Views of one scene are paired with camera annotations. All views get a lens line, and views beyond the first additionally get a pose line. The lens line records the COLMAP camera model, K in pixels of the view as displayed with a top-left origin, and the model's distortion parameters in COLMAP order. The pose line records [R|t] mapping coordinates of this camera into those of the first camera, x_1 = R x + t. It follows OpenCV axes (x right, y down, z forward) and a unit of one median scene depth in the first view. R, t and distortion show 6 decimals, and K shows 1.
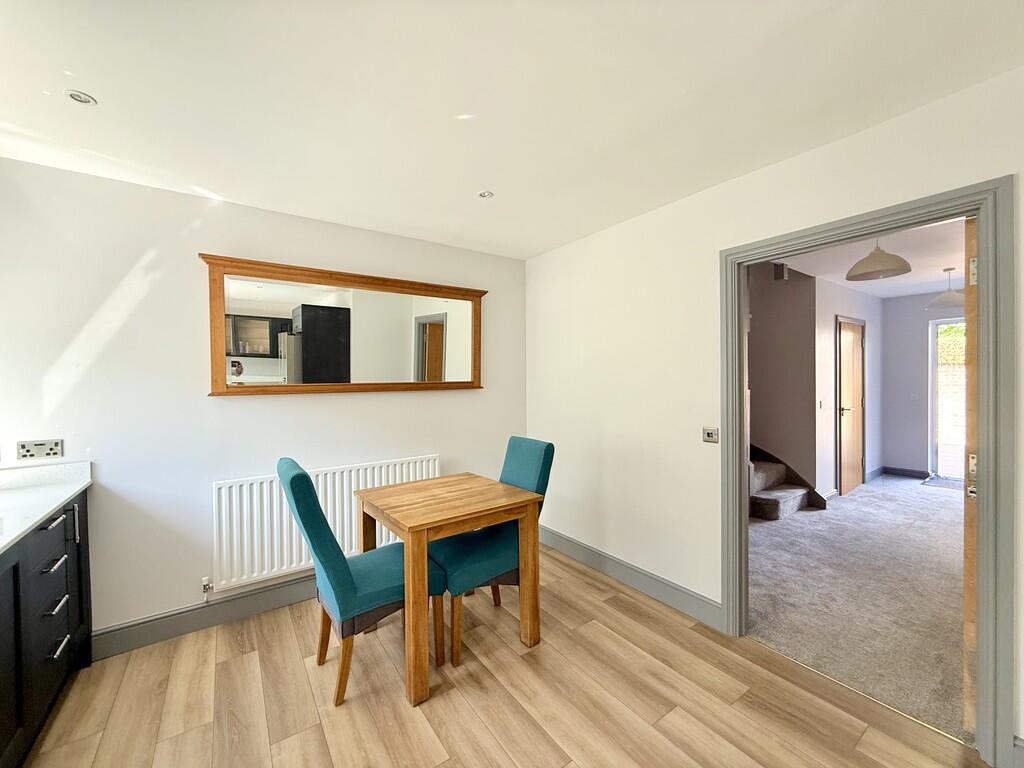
lens RADIAL K [[408.7, 0, 508.8], [0, 408.7, 384.3], [0, 0, 1]] dist [-0.000431, -0.000528]
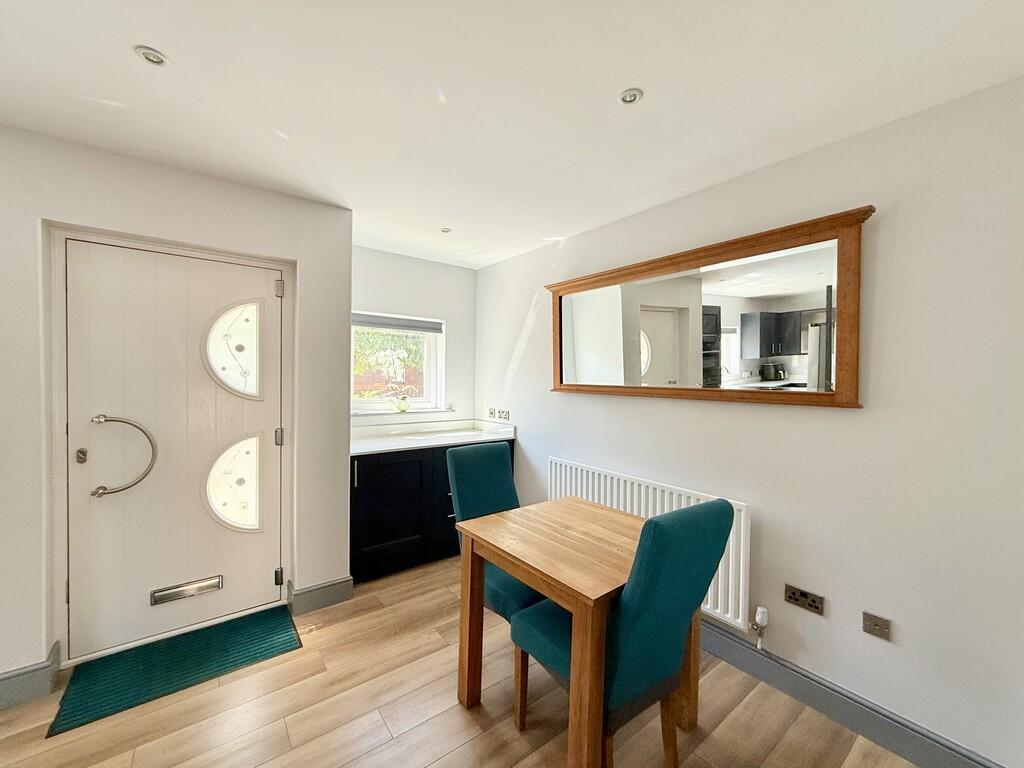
lens RADIAL K [[408.7, 0, 508.8], [0, 408.7, 384.3], [0, 0, 1]] dist [-0.000431, -0.000528]
pose [[0.033902, 0.030837, -0.998949, 0.593684], [-0.031948, 0.999047, 0.029756, -0.029423], [0.998914, 0.030906, 0.034855, 0.813344]]
